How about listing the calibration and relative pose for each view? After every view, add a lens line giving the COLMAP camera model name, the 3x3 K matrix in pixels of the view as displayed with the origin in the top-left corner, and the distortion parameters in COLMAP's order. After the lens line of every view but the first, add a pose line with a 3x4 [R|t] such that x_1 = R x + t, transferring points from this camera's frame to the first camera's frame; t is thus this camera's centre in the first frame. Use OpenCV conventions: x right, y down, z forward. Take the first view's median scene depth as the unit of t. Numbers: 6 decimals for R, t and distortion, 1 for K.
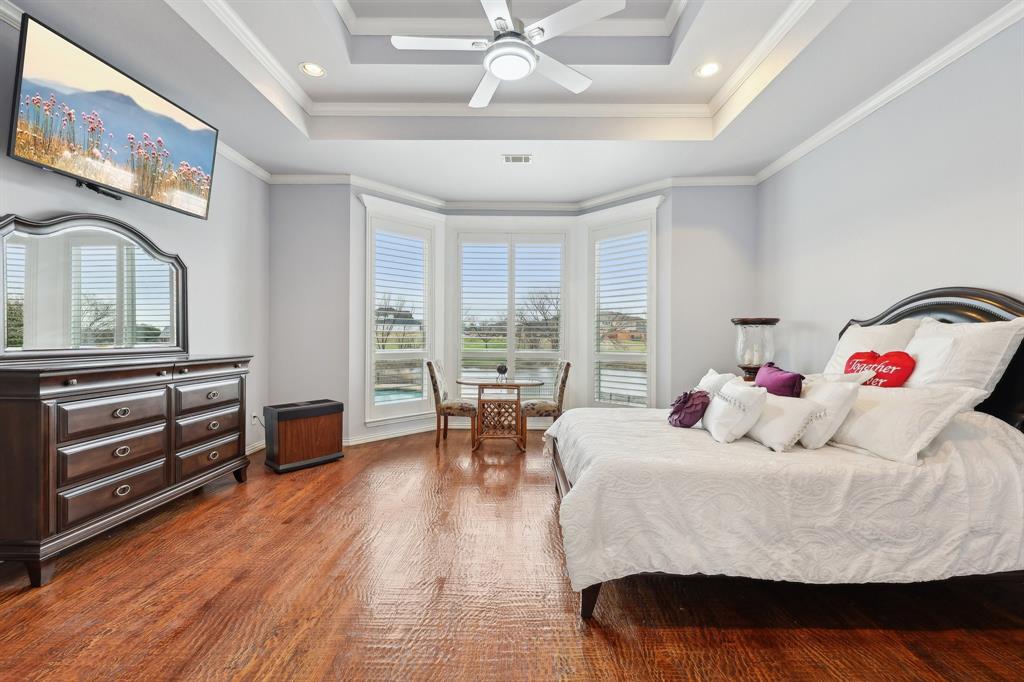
lens RADIAL K [[441.2, 0, 512.9], [0, 441.2, 334.9], [0, 0, 1]] dist [0.002938, -0.000314]
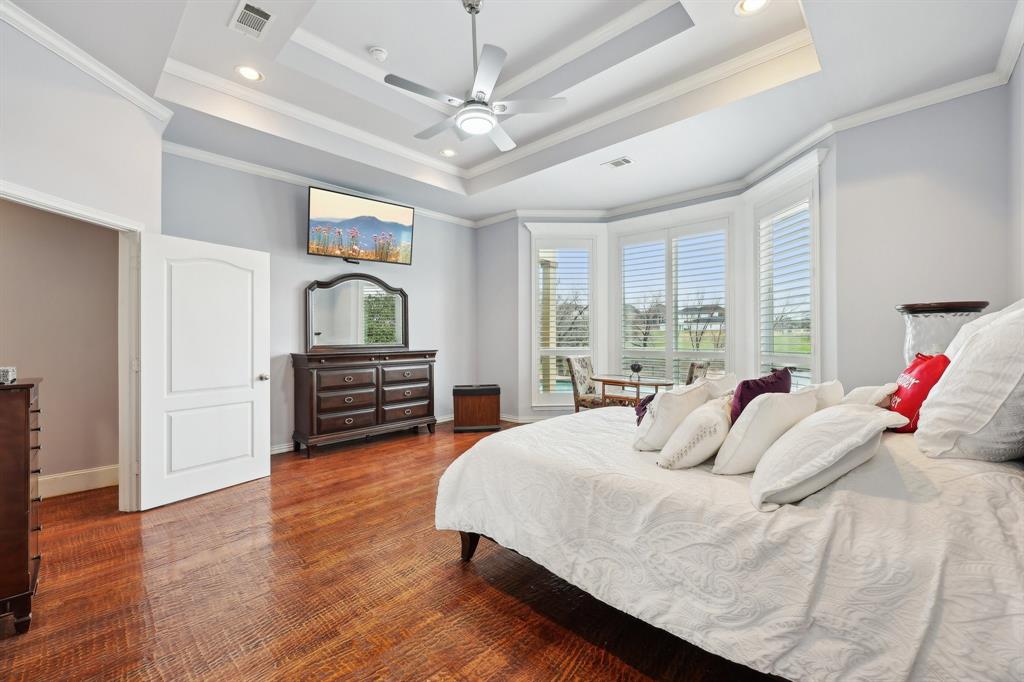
lens RADIAL K [[417.2, 0, 482.6], [0, 417.2, 330.7], [0, 0, 1]] dist [0.000012, 0.000092]
pose [[0.713851, -0.019583, -0.700023, 0.529840], [0.013221, 0.999808, -0.014488, 0.002803], [0.700172, 0.001087, 0.713973, 0.095665]]
